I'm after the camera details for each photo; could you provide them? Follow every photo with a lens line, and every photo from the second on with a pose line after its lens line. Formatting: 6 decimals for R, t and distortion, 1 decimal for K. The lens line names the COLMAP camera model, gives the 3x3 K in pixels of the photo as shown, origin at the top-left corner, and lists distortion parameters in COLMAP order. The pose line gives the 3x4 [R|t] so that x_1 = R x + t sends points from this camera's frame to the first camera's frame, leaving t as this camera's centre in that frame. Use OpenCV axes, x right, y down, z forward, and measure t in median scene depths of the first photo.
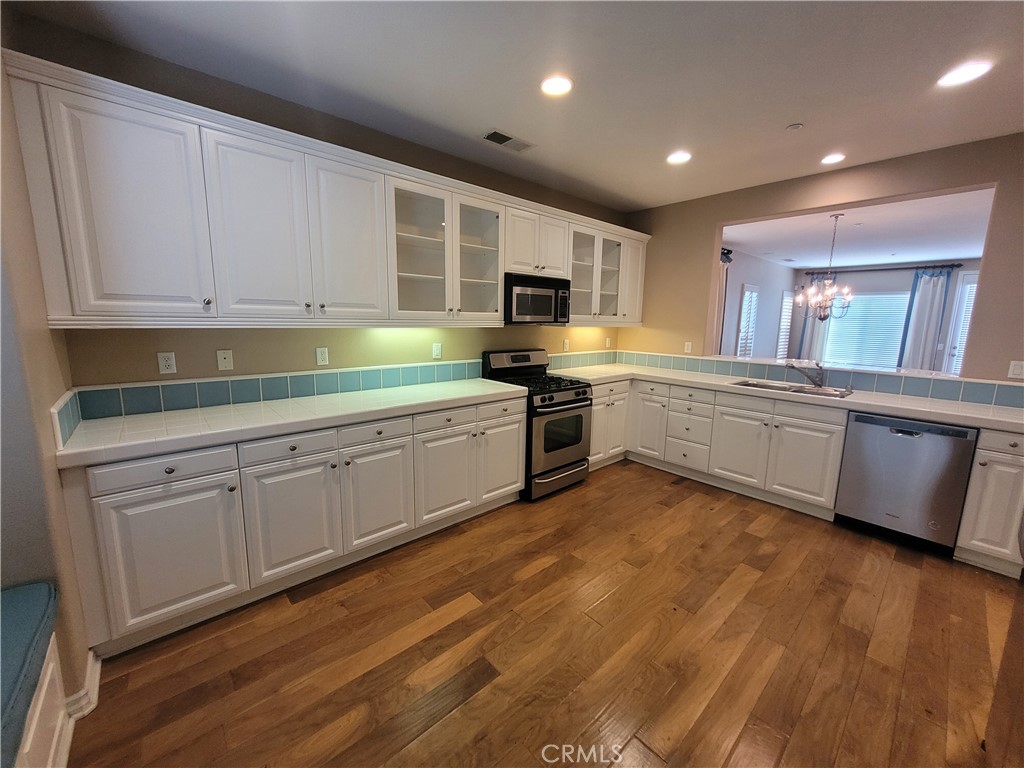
lens RADIAL K [[400.3, 0, 512.3], [0, 400.3, 381.1], [0, 0, 1]] dist [0.001596, 0.000229]
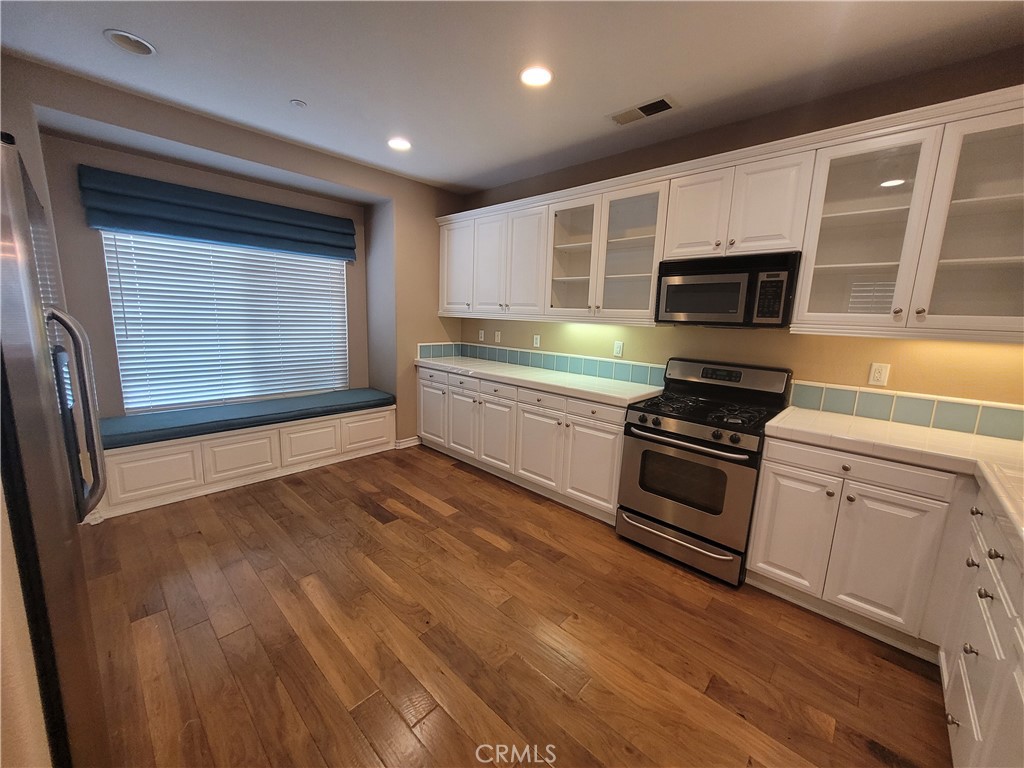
lens RADIAL K [[400.3, 0, 512.3], [0, 400.3, 381.1], [0, 0, 1]] dist [0.001596, 0.000229]
pose [[0.086703, 0.150951, -0.984732, 0.896996], [-0.189885, 0.972837, 0.132408, -0.088827], [0.977971, 0.175505, 0.113011, 0.717061]]
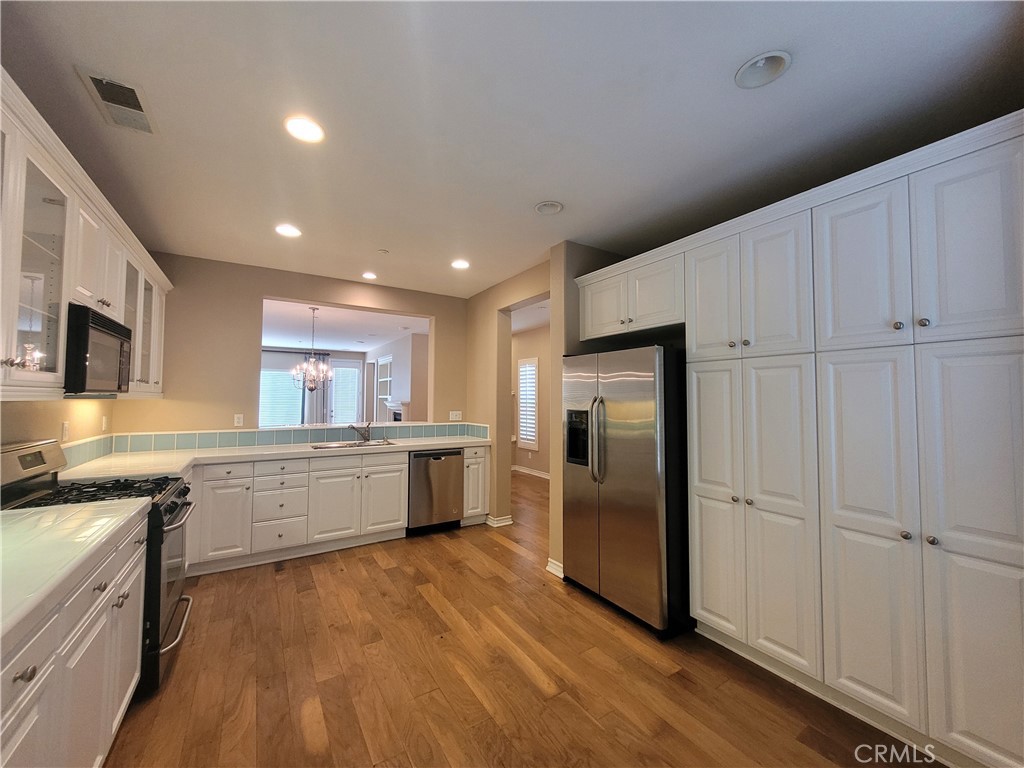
lens RADIAL K [[400.3, 0, 512.3], [0, 400.3, 381.1], [0, 0, 1]] dist [0.001596, 0.000229]
pose [[0.166530, 0.026037, 0.985693, -0.511407], [0.153860, 0.986720, -0.052058, -0.044151], [-0.973958, 0.160327, 0.160313, 0.365140]]
